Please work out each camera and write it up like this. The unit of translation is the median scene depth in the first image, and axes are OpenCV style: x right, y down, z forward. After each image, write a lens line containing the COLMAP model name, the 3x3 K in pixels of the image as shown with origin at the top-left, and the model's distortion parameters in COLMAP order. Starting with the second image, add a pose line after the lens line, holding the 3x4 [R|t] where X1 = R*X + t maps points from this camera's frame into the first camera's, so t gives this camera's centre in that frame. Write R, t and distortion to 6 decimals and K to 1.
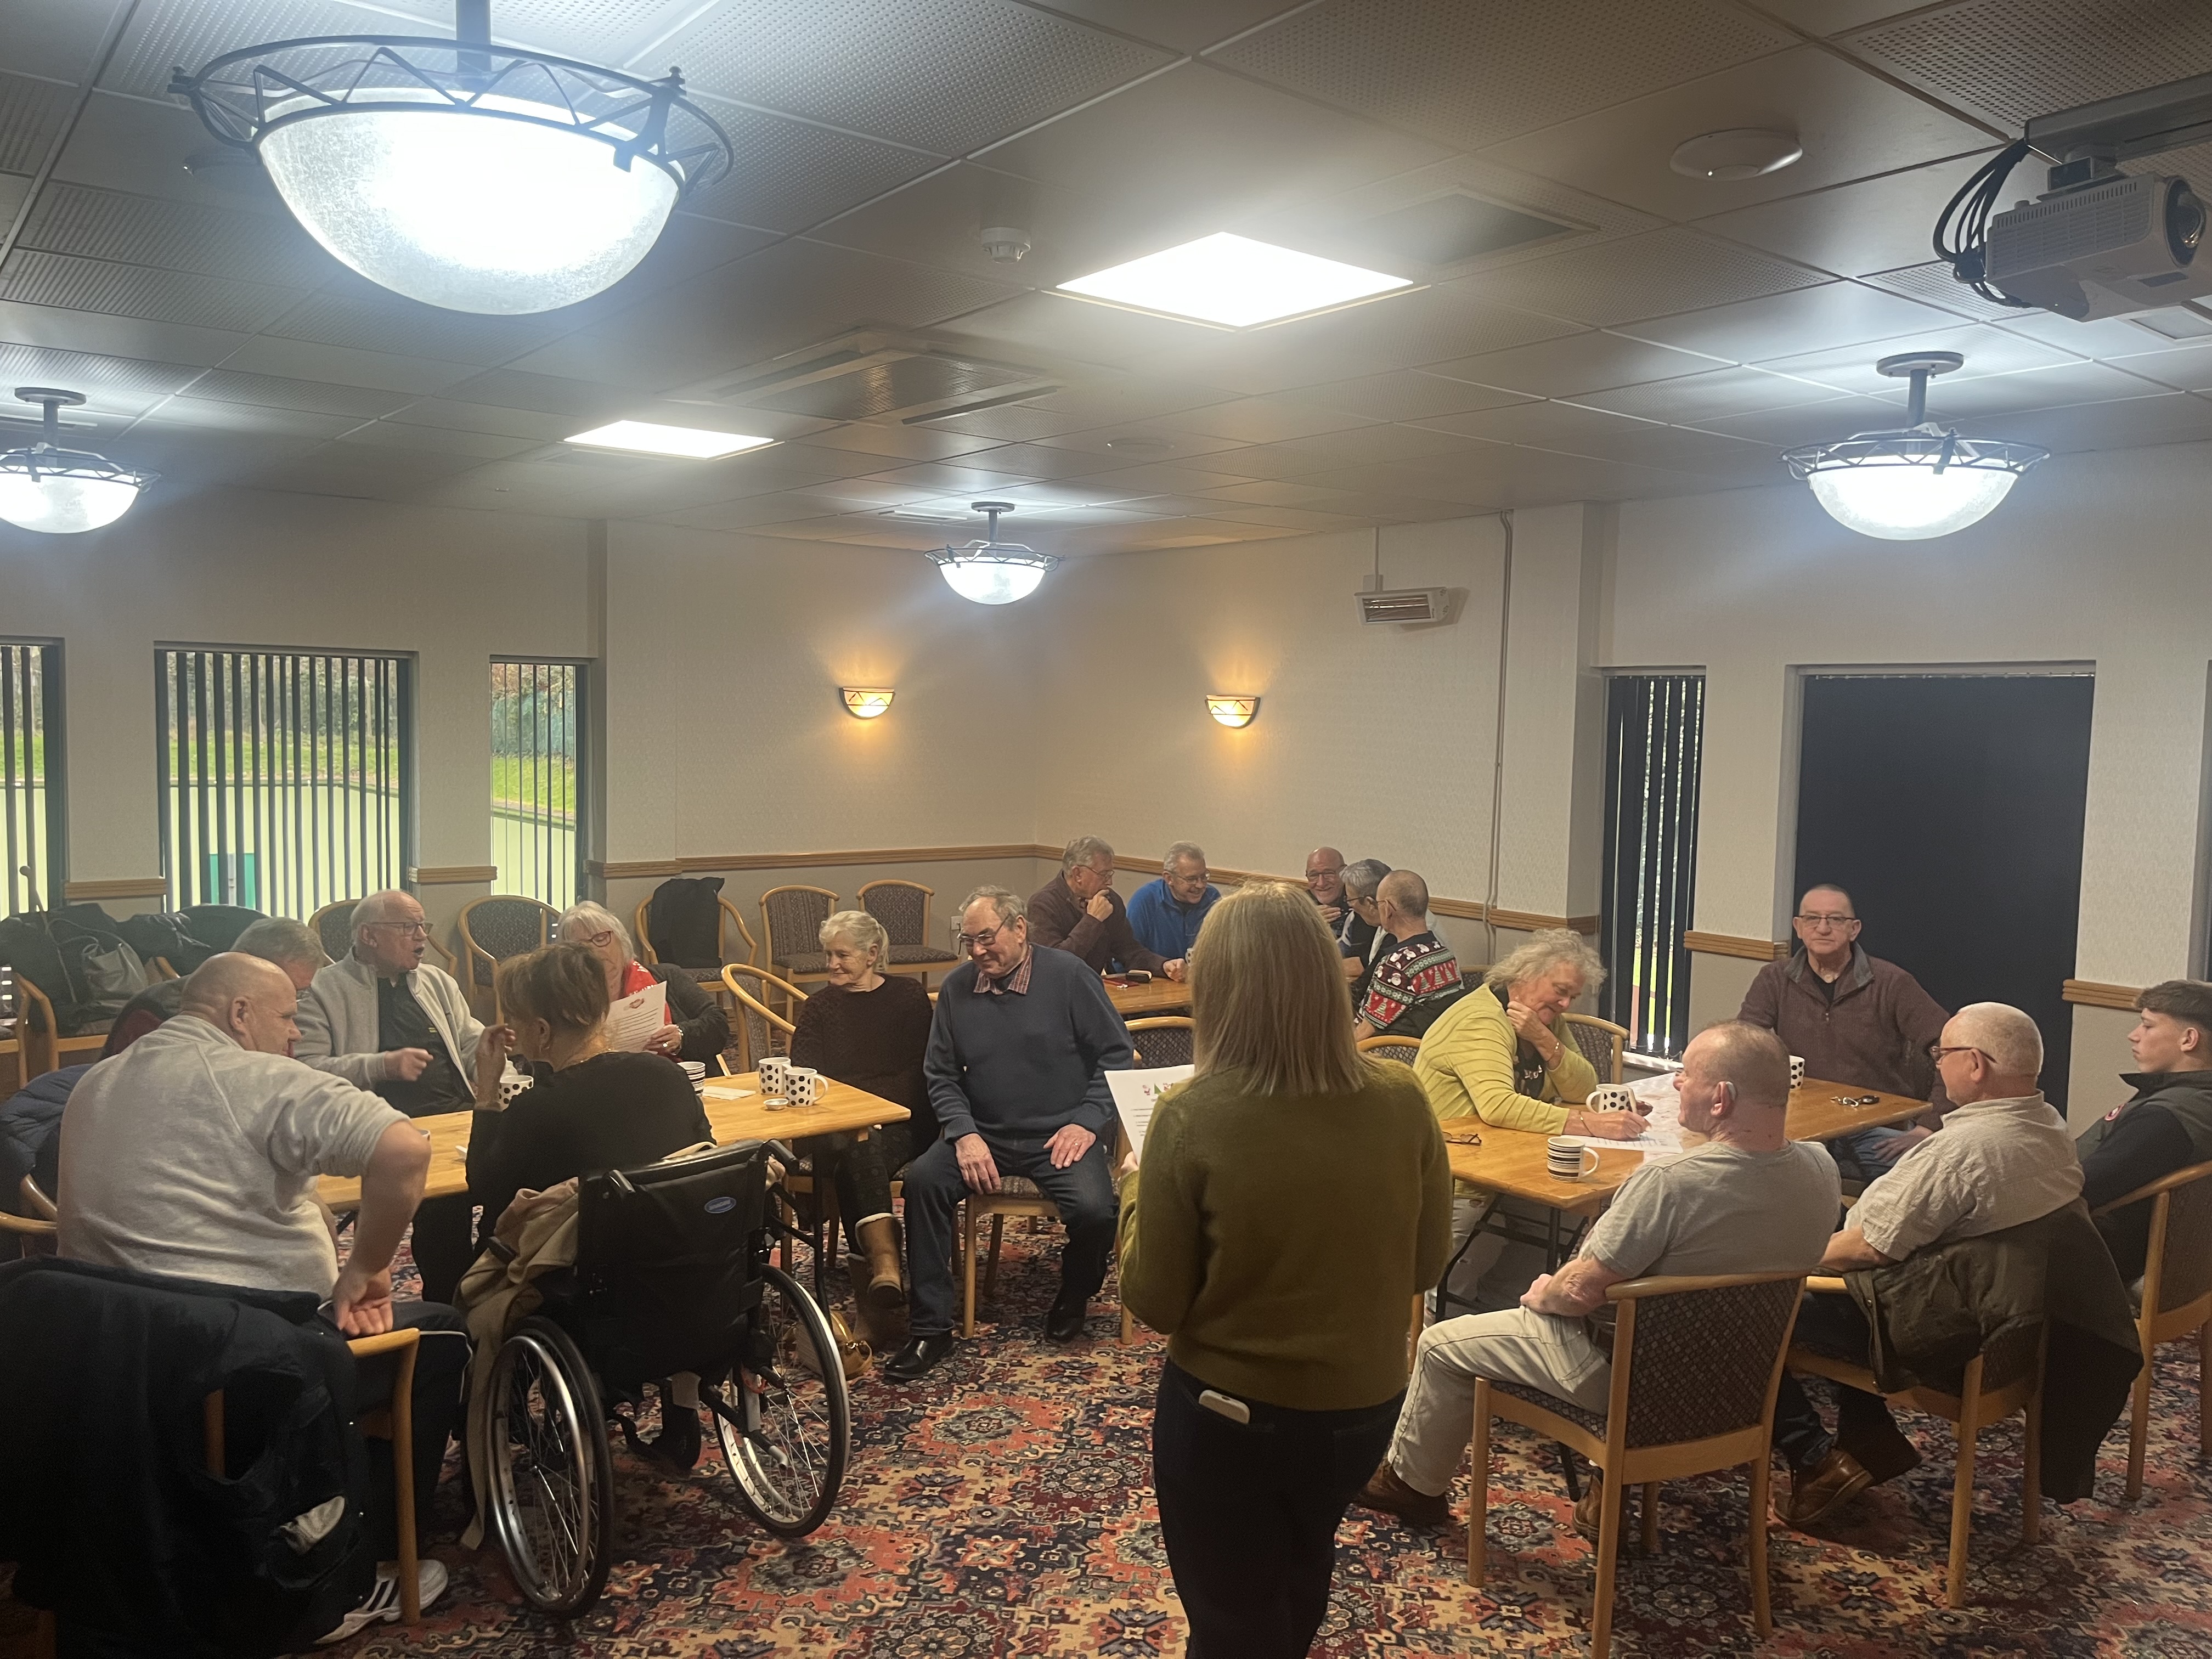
lens RADIAL K [[1671.4, 0, 1106.0], [0, 1671.4, 829.5], [0, 0, 1]] dist [0.092157, -0.102137]
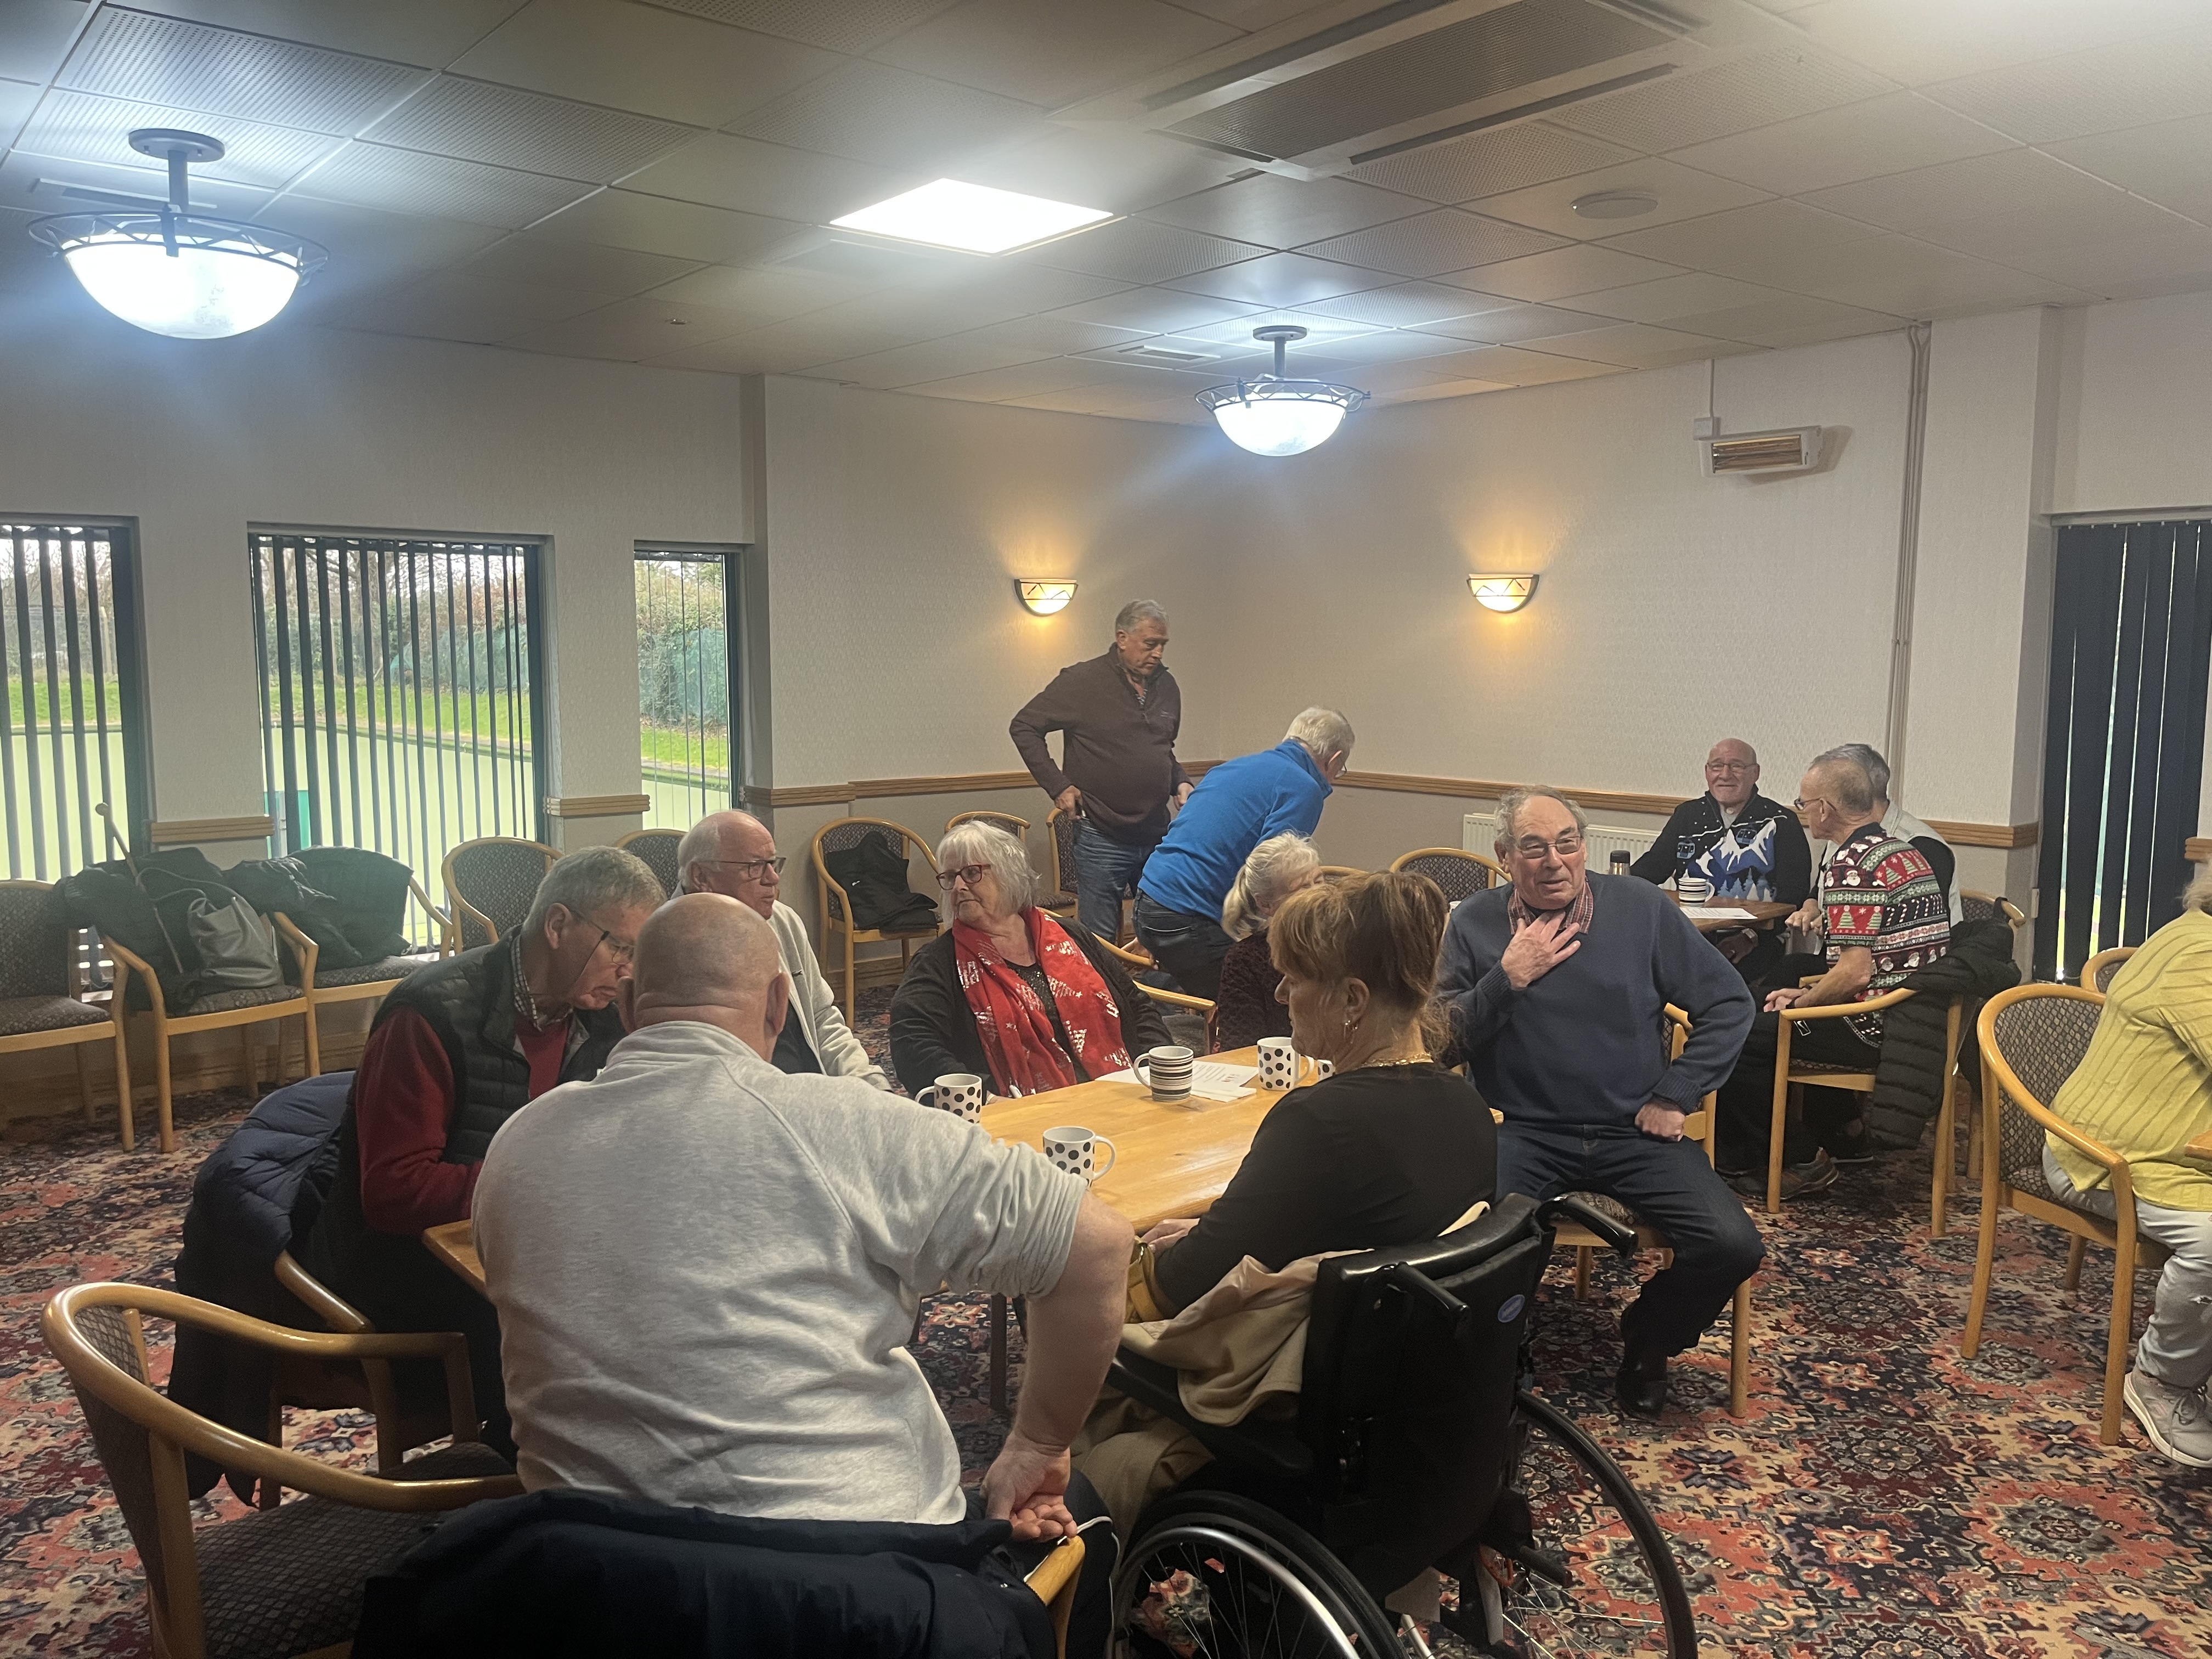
lens RADIAL K [[1671.4, 0, 1106.0], [0, 1671.4, 829.5], [0, 0, 1]] dist [0.092157, -0.102137]
pose [[0.999505, -0.023309, 0.021109, -0.175052], [0.022369, 0.998794, 0.043710, 0.008680], [-0.022103, -0.043216, 0.998821, 0.182412]]
